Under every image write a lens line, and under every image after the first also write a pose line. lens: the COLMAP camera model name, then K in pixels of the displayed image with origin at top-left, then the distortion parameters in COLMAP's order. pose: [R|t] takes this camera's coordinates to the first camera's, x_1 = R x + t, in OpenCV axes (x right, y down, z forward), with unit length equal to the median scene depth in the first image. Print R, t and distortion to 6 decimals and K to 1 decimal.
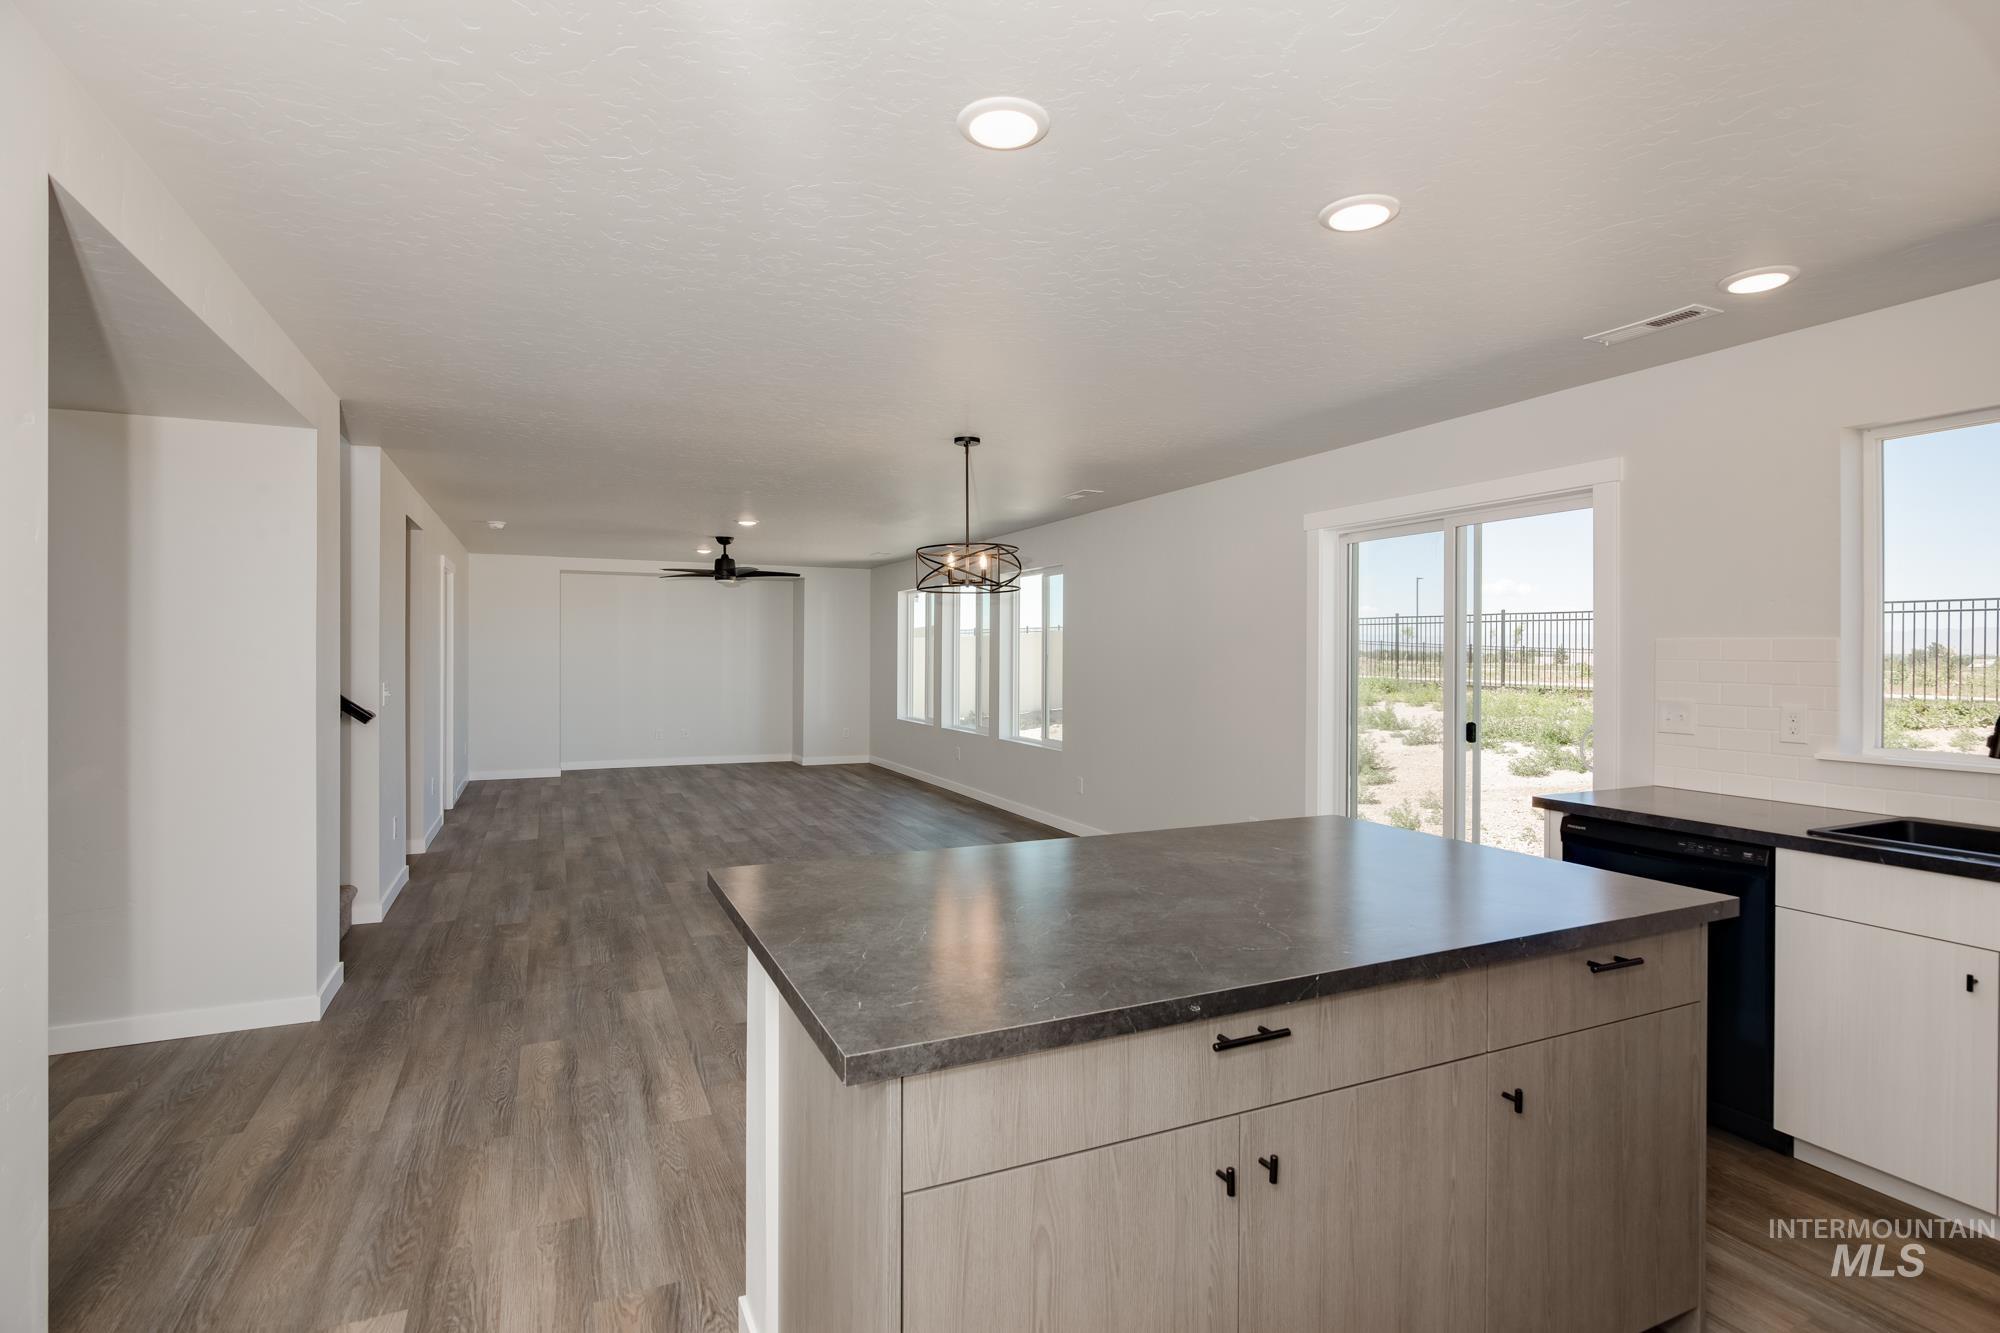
lens RADIAL K [[986.4, 0, 997.3], [0, 986.4, 660.9], [0, 0, 1]] dist [-0.004464, -0.000357]
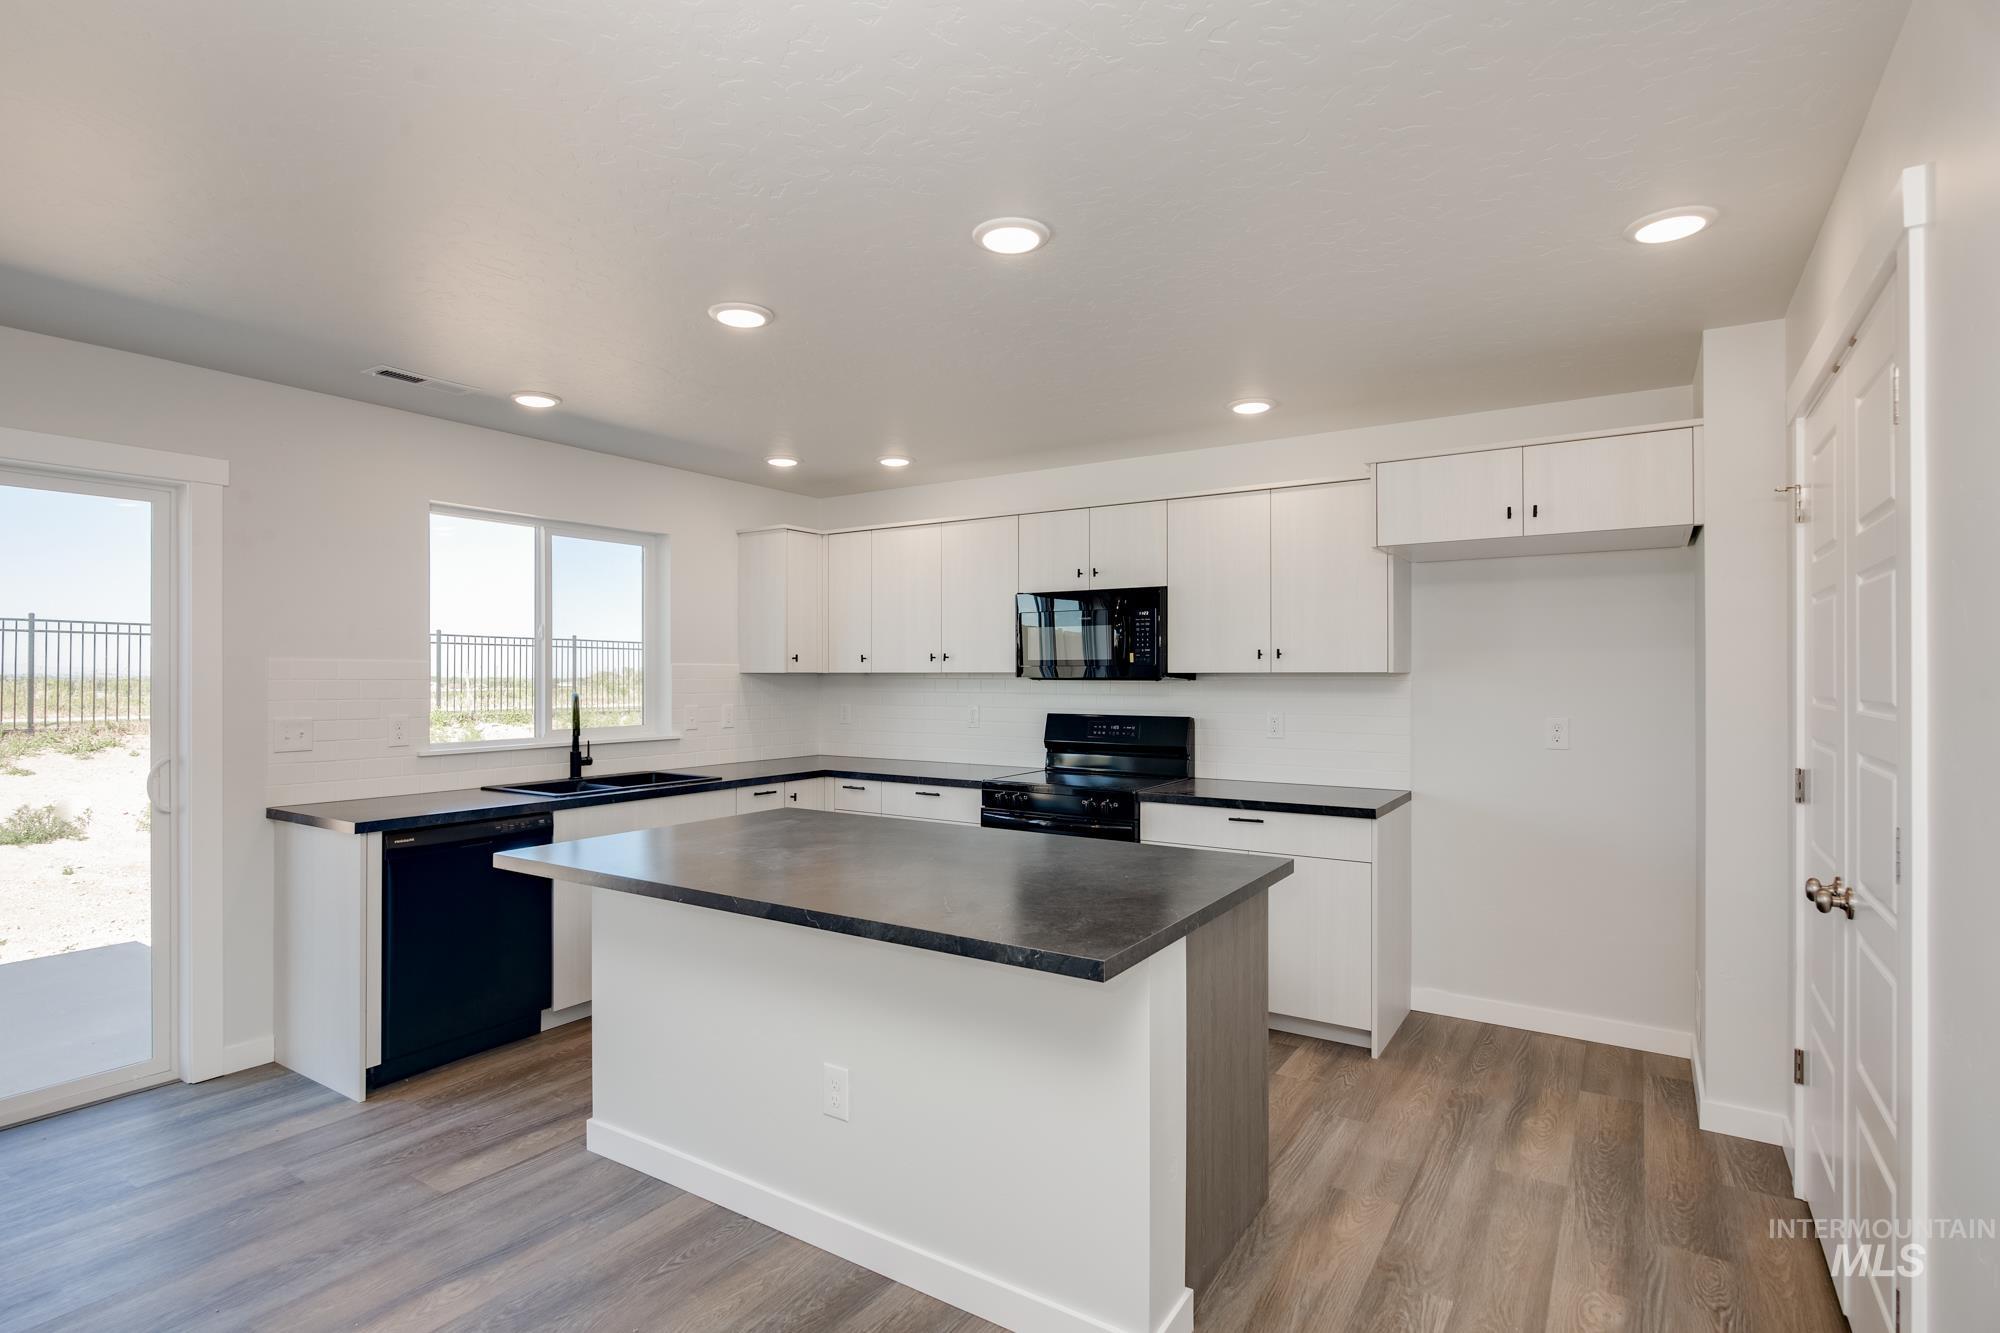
lens RADIAL K [[986.4, 0, 997.3], [0, 986.4, 660.9], [0, 0, 1]] dist [-0.004464, -0.000357]
pose [[-0.536272, 0.008323, 0.844004, -0.477948], [0.005823, 0.999964, -0.006161, -0.008471], [-0.844025, 0.001611, -0.536302, 0.779954]]
